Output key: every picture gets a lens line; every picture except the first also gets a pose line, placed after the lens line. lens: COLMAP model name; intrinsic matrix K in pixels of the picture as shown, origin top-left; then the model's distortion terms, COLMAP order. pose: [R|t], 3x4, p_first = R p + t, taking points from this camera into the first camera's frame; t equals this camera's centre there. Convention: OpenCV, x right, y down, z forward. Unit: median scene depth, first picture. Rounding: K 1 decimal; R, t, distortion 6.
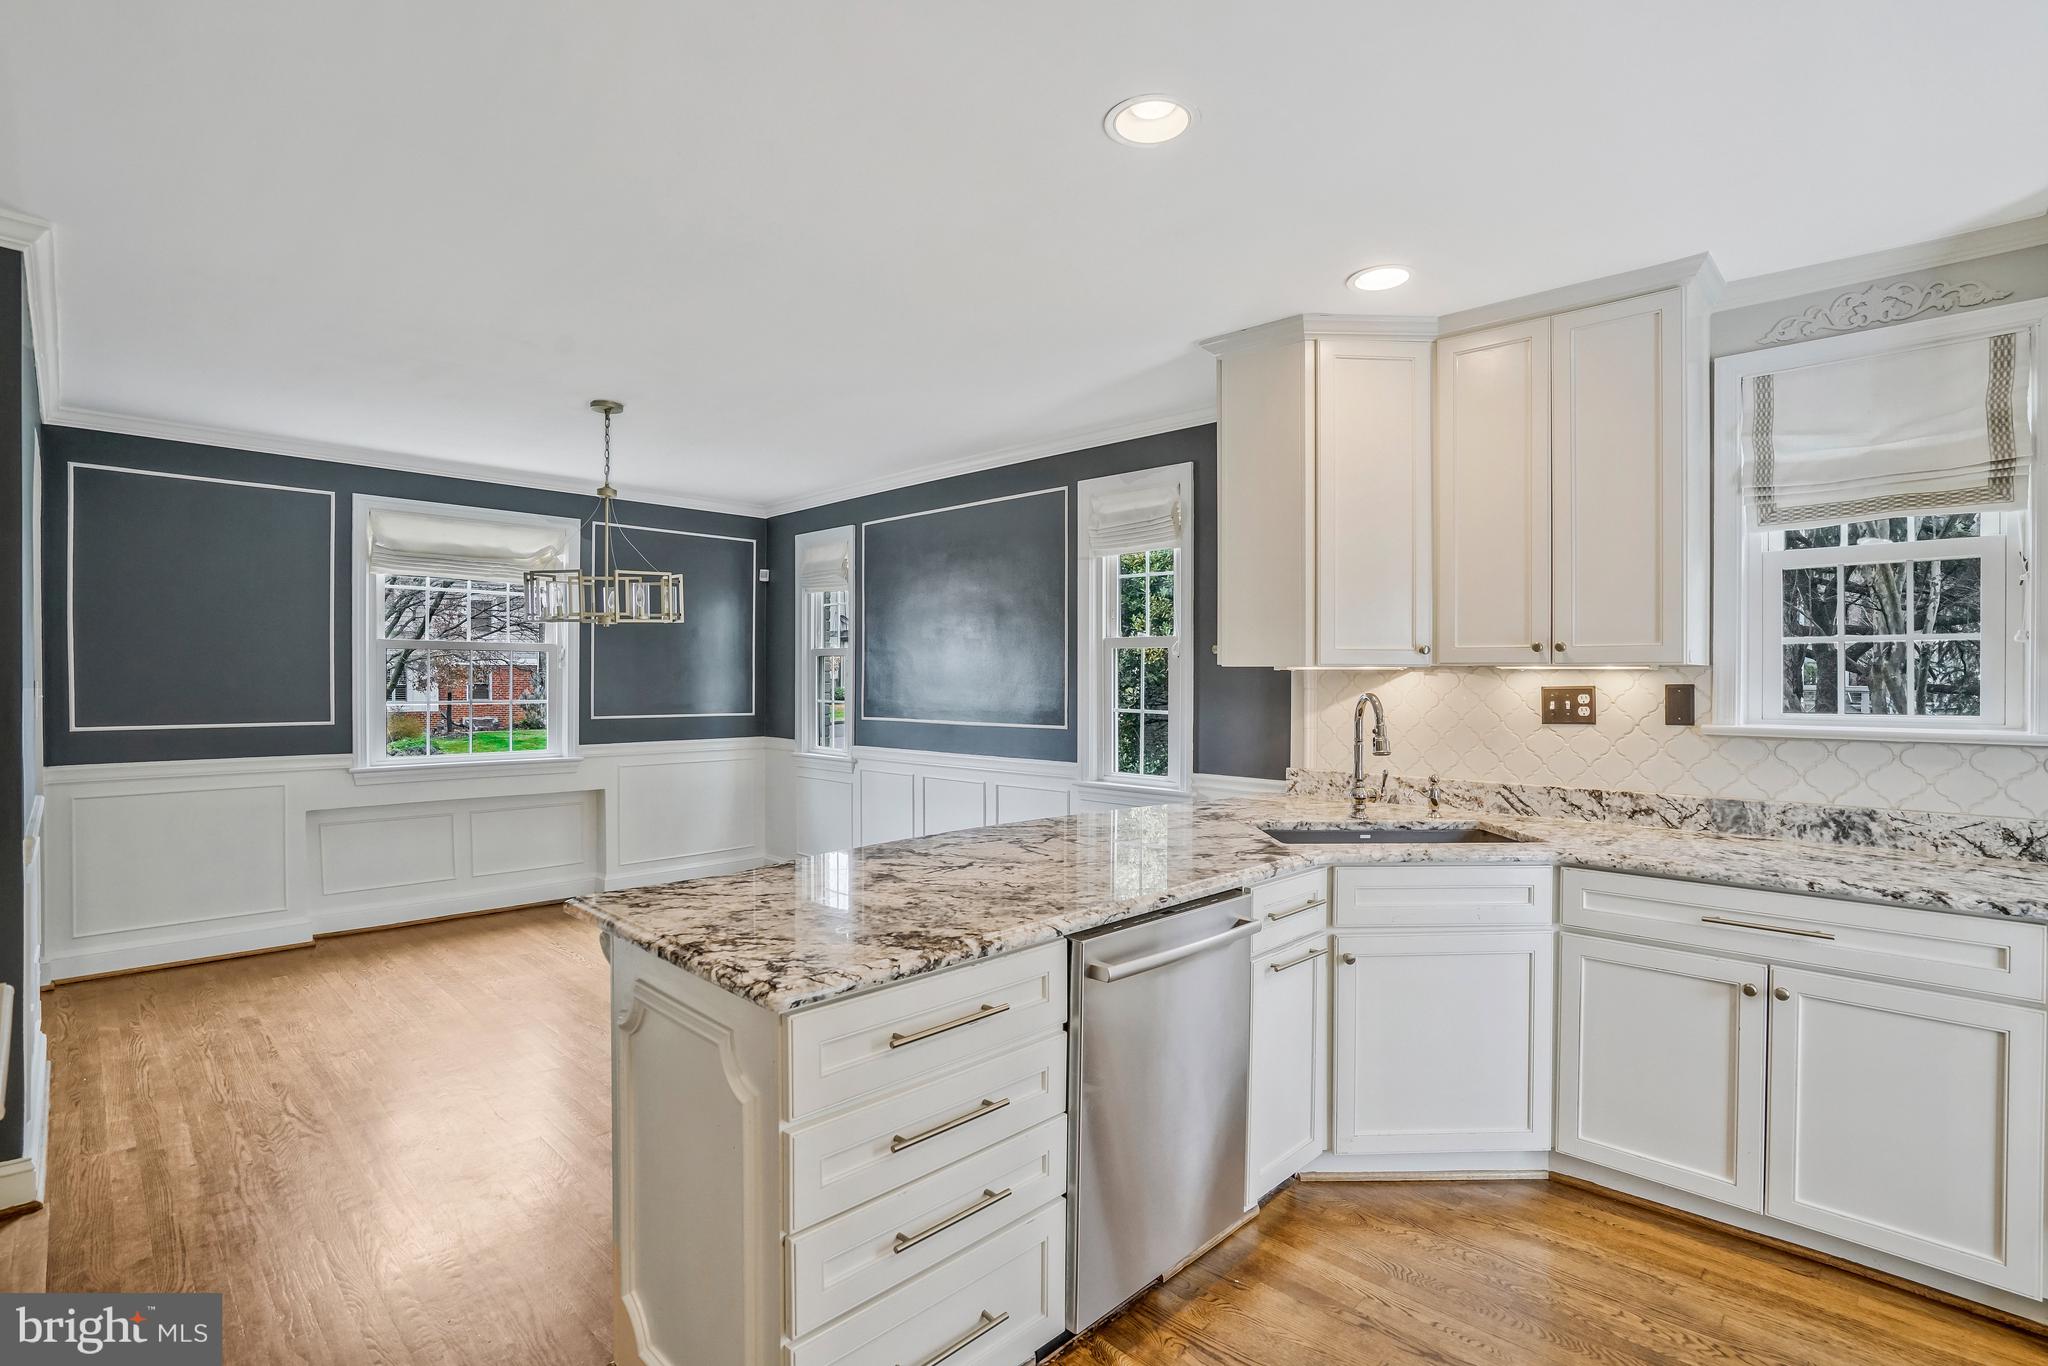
lens RADIAL K [[967.5, 0, 1028.6], [0, 967.5, 684.0], [0, 0, 1]] dist [-0.042223, 0.010106]
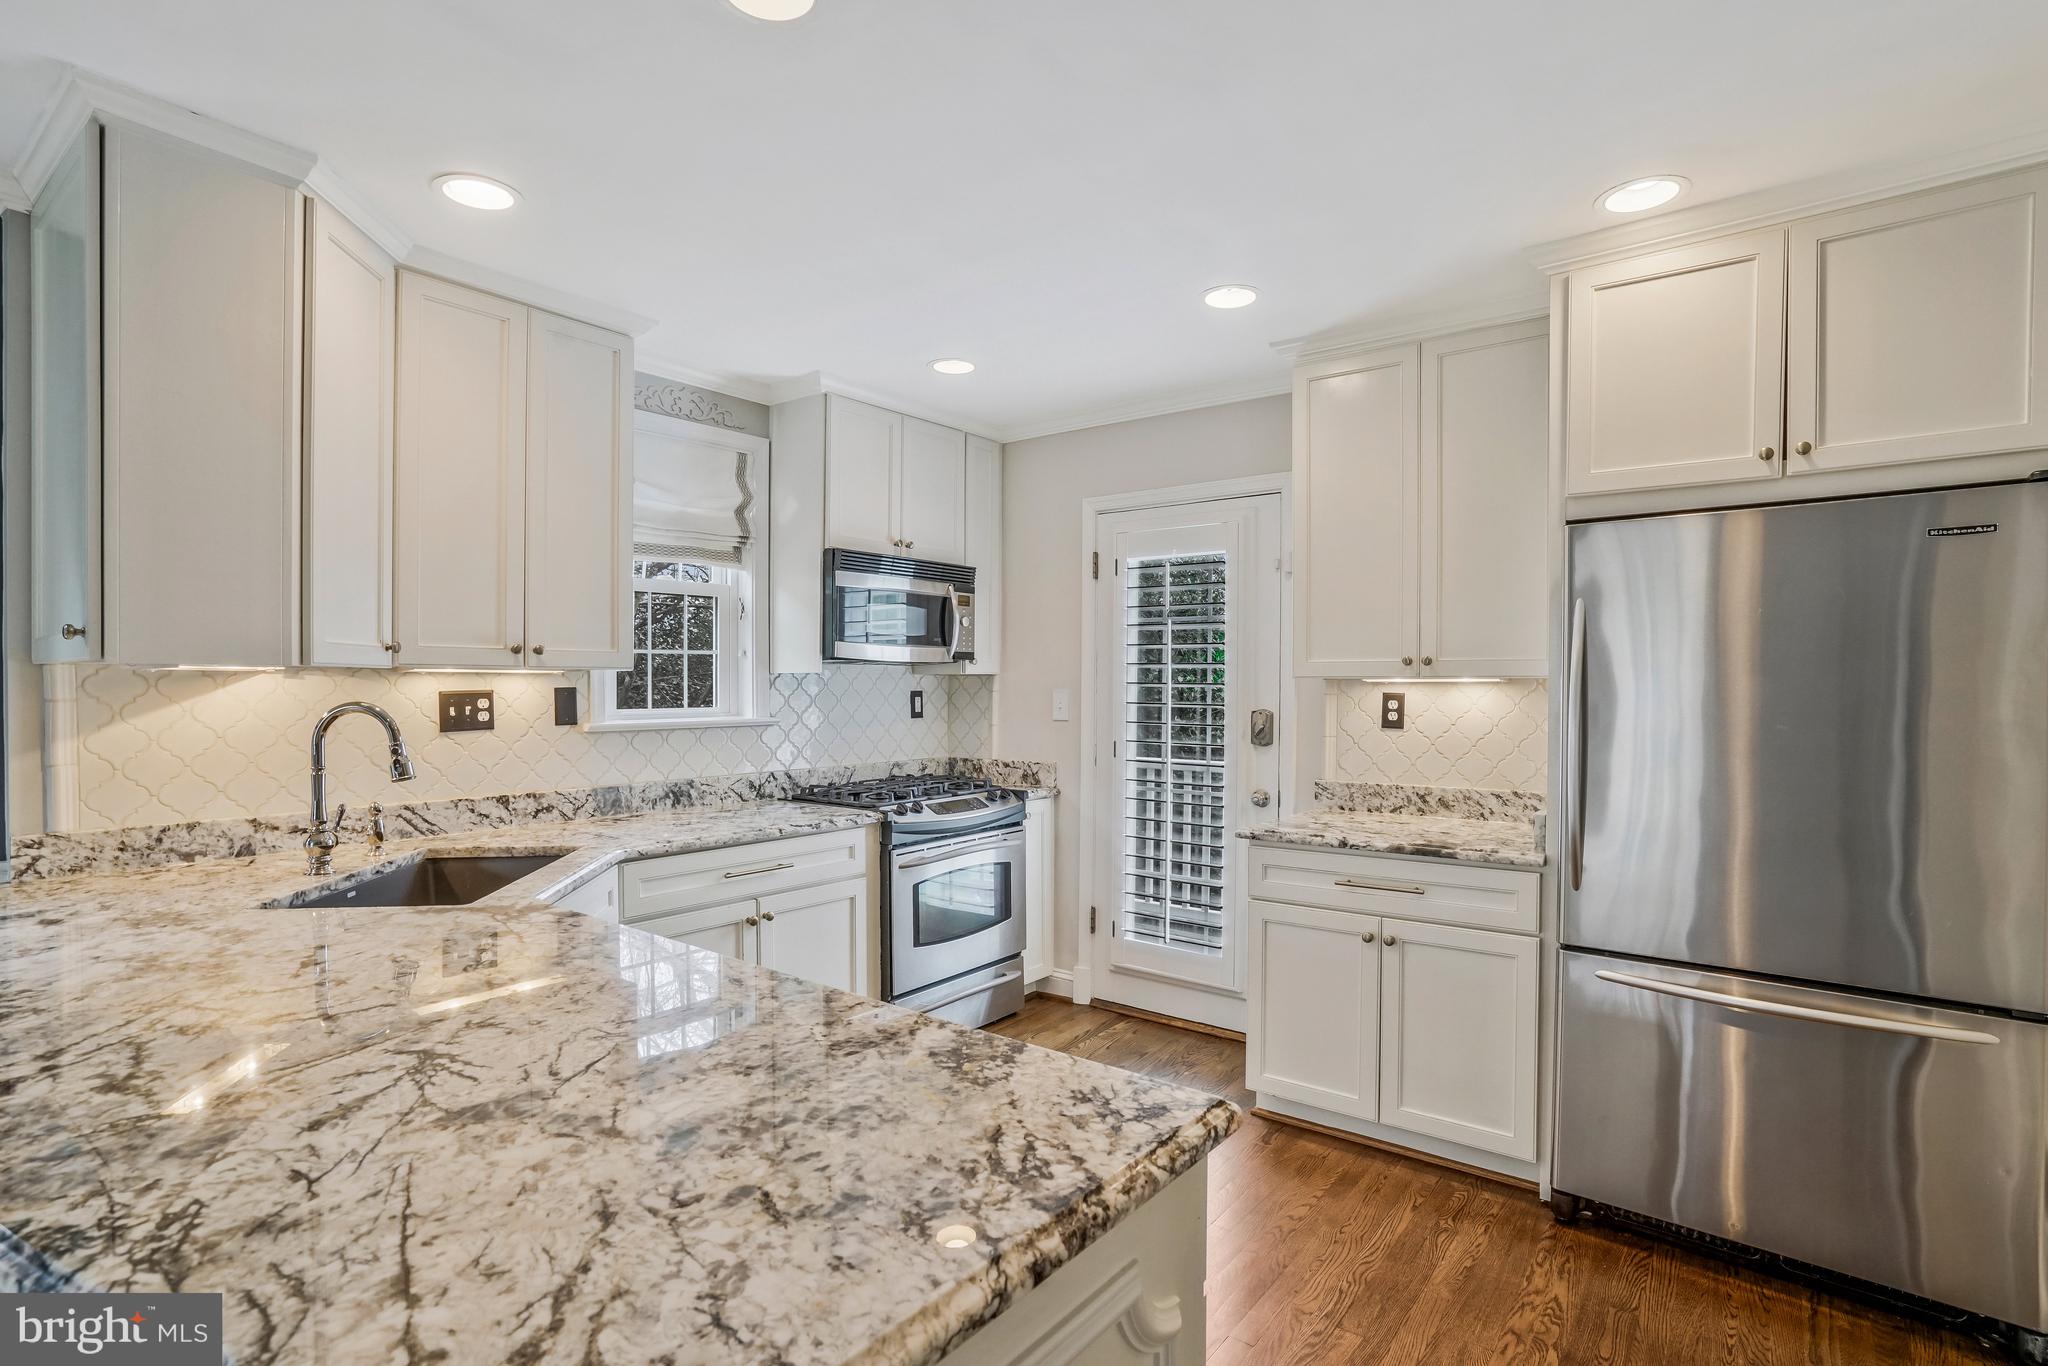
lens RADIAL K [[967.5, 0, 1045.8], [0, 967.5, 694.7], [0, 0, 1]] dist [-0.042223, 0.010106]
pose [[-0.114049, -0.013569, 0.993382, -0.486780], [0.005040, 0.999886, 0.014237, -0.004626], [-0.993462, 0.006630, -0.113968, 0.605934]]
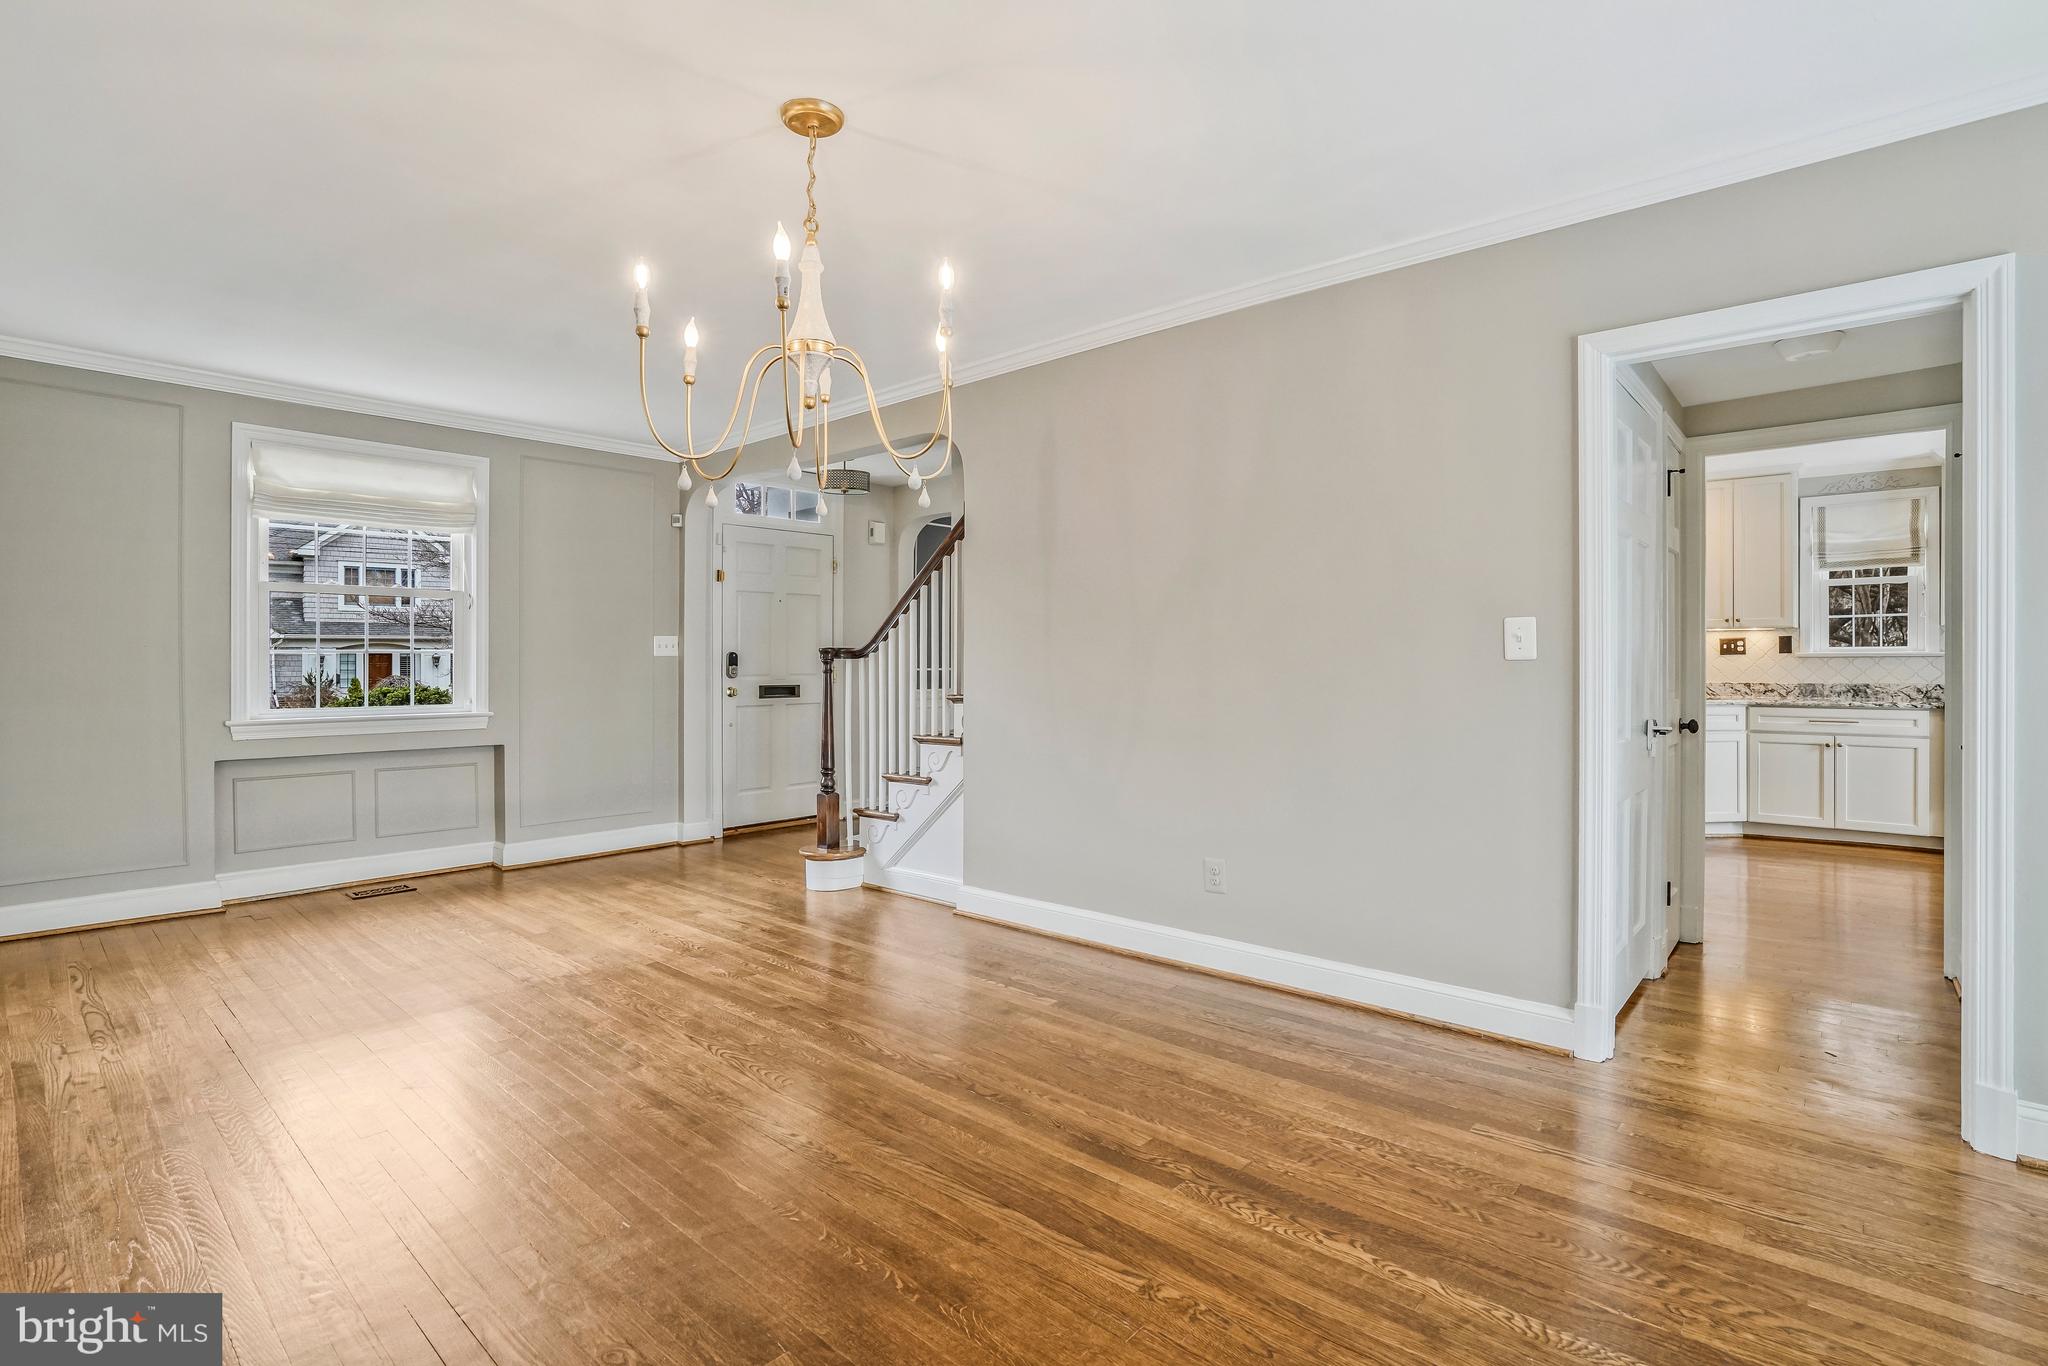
lens RADIAL K [[967.5, 0, 1029.0], [0, 967.5, 670.6], [0, 0, 1]] dist [-0.042223, 0.010106]
pose [[0.999386, -0.009678, 0.033668, -1.318228], [0.009612, 0.999952, 0.002137, 0.066041], [-0.033687, -0.001813, 0.999431, -1.328610]]
